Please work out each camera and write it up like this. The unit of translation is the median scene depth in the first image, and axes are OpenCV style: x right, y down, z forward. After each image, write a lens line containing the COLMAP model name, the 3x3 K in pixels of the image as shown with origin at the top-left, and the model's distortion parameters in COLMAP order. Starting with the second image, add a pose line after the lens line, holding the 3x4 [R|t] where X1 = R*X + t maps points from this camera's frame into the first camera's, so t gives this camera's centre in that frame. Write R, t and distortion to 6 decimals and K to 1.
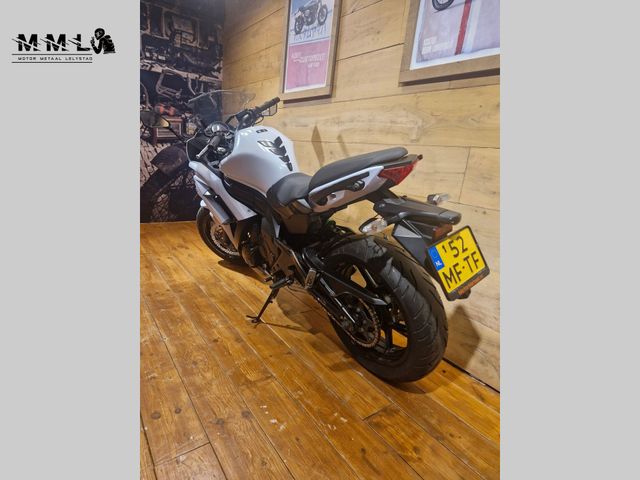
lens RADIAL K [[325.7, 0, 320.0], [0, 325.7, 240.0], [0, 0, 1]] dist [0.001415, 0.000189]
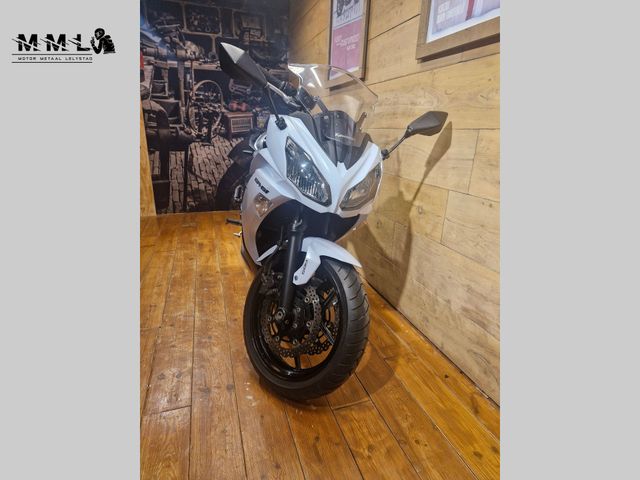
lens RADIAL K [[326.7, 0, 328.0], [0, 326.7, 246.0], [0, 0, 1]] dist [0.003753, -0.000772]
pose [[0.957570, 0.030353, -0.286597, 0.287499], [-0.011043, 0.997572, 0.068755, -0.026291], [0.287988, -0.062673, 0.955581, 0.030245]]
